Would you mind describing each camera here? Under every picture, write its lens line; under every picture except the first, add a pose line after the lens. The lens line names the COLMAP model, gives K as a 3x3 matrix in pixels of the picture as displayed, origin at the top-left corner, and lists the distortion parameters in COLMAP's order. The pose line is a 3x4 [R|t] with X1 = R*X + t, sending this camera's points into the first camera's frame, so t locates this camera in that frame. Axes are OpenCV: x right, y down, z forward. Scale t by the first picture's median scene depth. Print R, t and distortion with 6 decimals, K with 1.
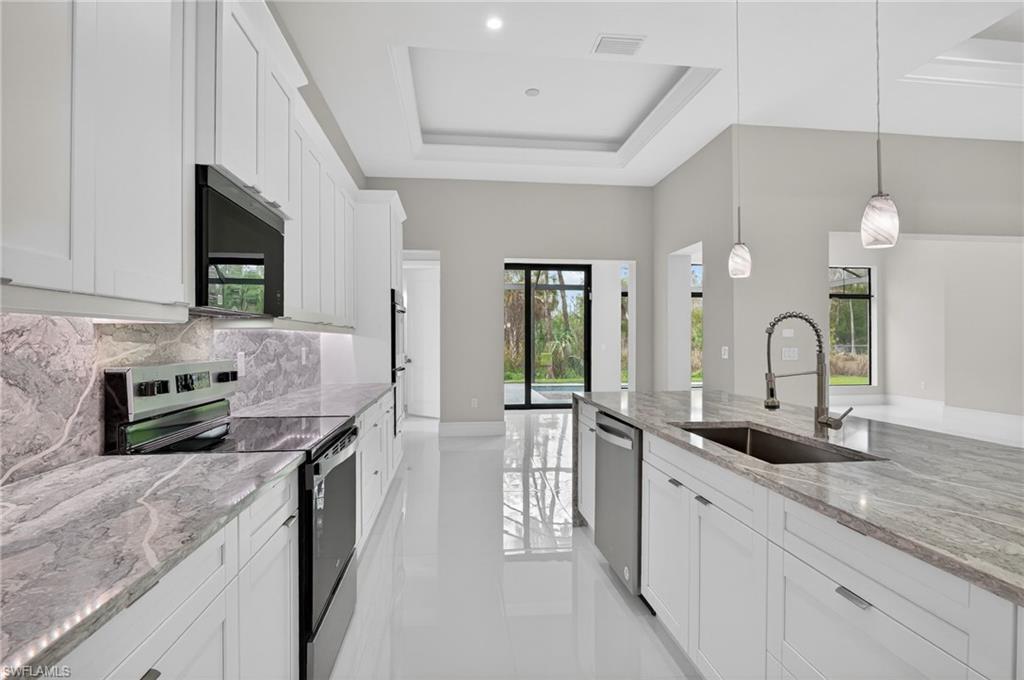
lens RADIAL K [[512.3, 0, 512.0], [0, 512.3, 340.0], [0, 0, 1]] dist [-0.012699, -0.000428]
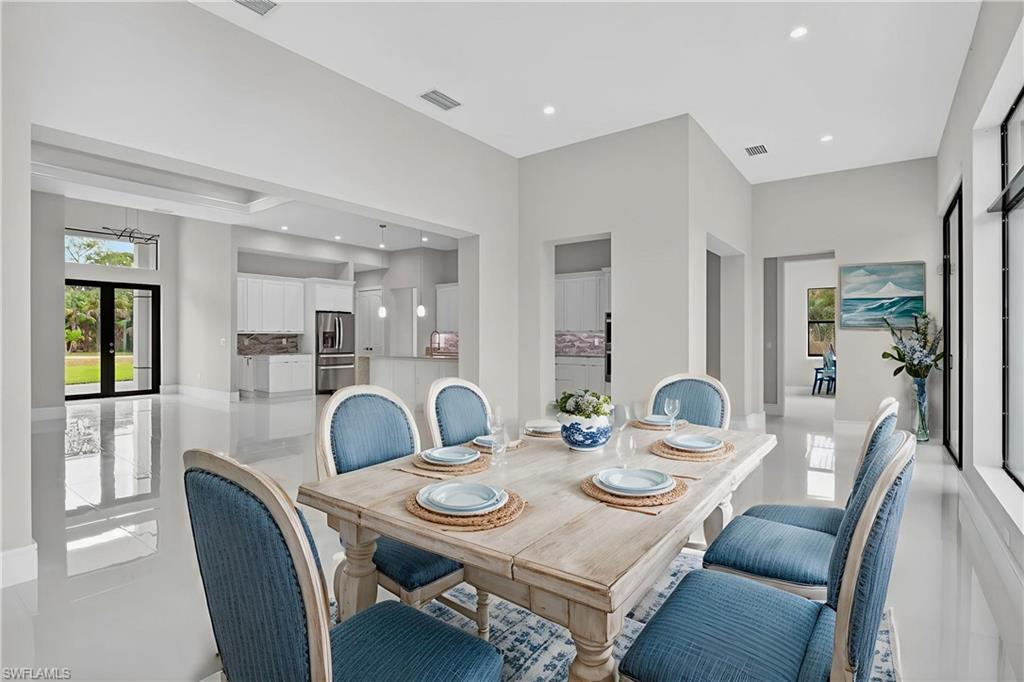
lens RADIAL K [[497.8, 0, 502.1], [0, 497.8, 341.4], [0, 0, 1]] dist [-0.016495, -0.002608]
pose [[-0.700031, 0.003117, -0.714106, 3.618624], [-0.002685, 0.999972, 0.006997, 0.018445], [0.714107, 0.006815, -0.700003, 4.933348]]
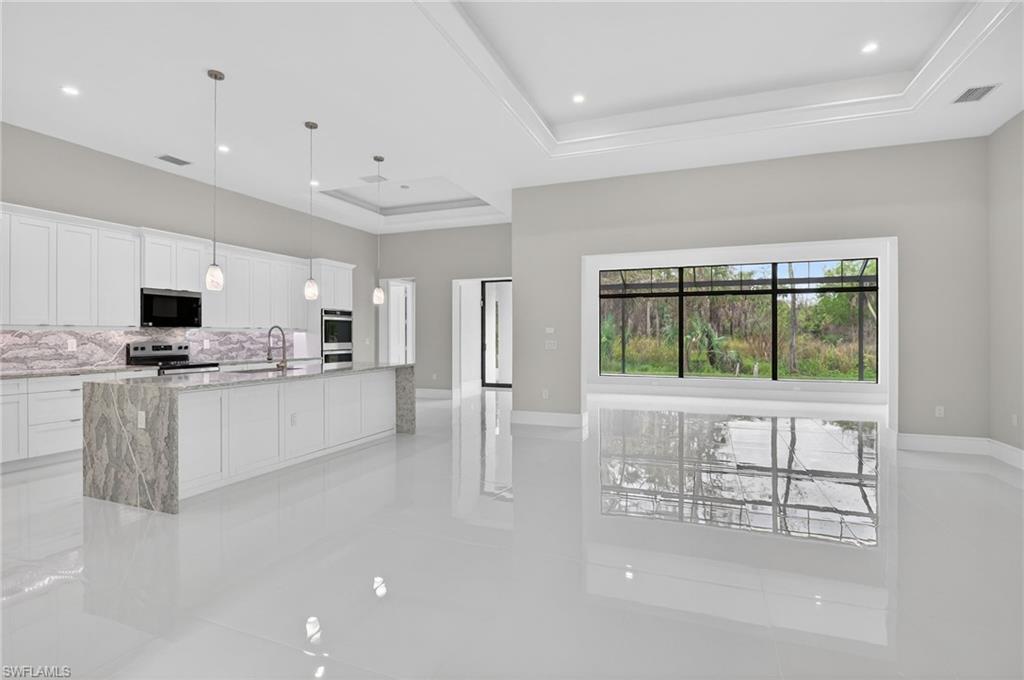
lens RADIAL K [[512.3, 0, 512.0], [0, 512.3, 340.0], [0, 0, 1]] dist [-0.012699, -0.000428]
pose [[0.882780, 0.002919, -0.469777, 3.012943], [0.001225, 0.999963, 0.008514, 0.005047], [0.469785, -0.008091, 0.882744, -0.863508]]
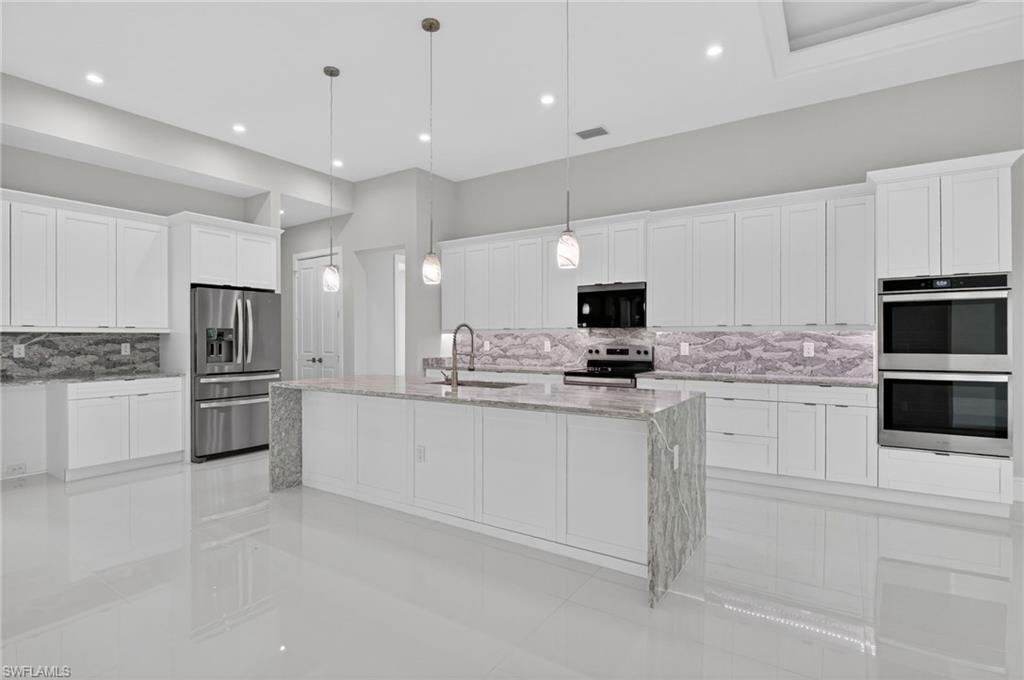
lens RADIAL K [[497.8, 0, 502.1], [0, 497.8, 340.4], [0, 0, 1]] dist [-0.016495, -0.002608]
pose [[-0.654652, 0.002117, -0.755927, 1.952899], [0.000113, 0.999996, 0.002702, 0.010658], [0.755930, 0.001683, -0.654650, 2.420502]]
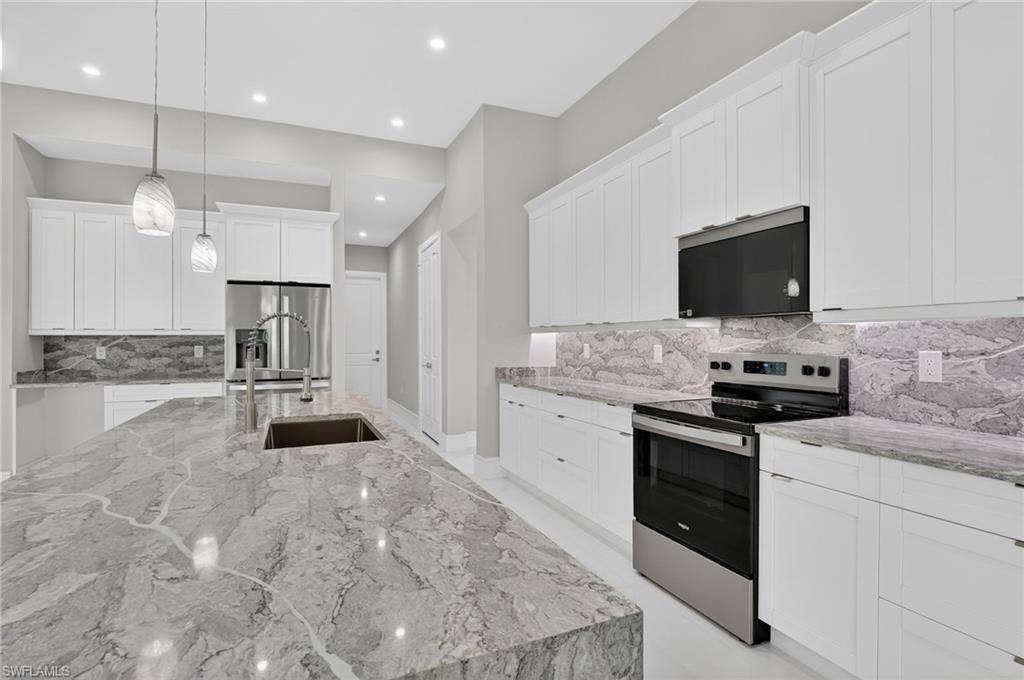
lens RADIAL K [[497.8, 0, 502.1], [0, 497.8, 340.4], [0, 0, 1]] dist [-0.016495, -0.002608]
pose [[-0.958863, 0.001864, -0.283862, 0.413623], [0.002179, 0.999997, -0.000794, 0.010058], [0.283860, -0.001380, -0.958865, 2.136443]]
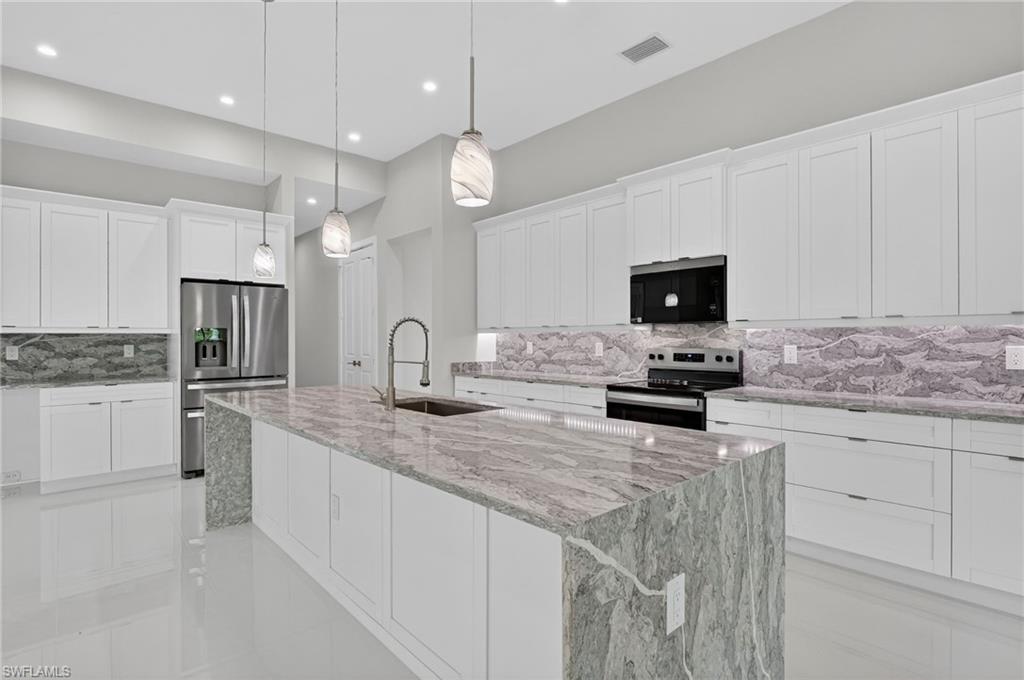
lens RADIAL K [[497.8, 0, 502.1], [0, 497.8, 340.4], [0, 0, 1]] dist [-0.016495, -0.002608]
pose [[-0.817826, 0.002485, -0.575460, 1.134134], [0.001823, 0.999997, 0.001727, 0.009792], [0.575462, 0.000363, -0.817828, 2.263620]]
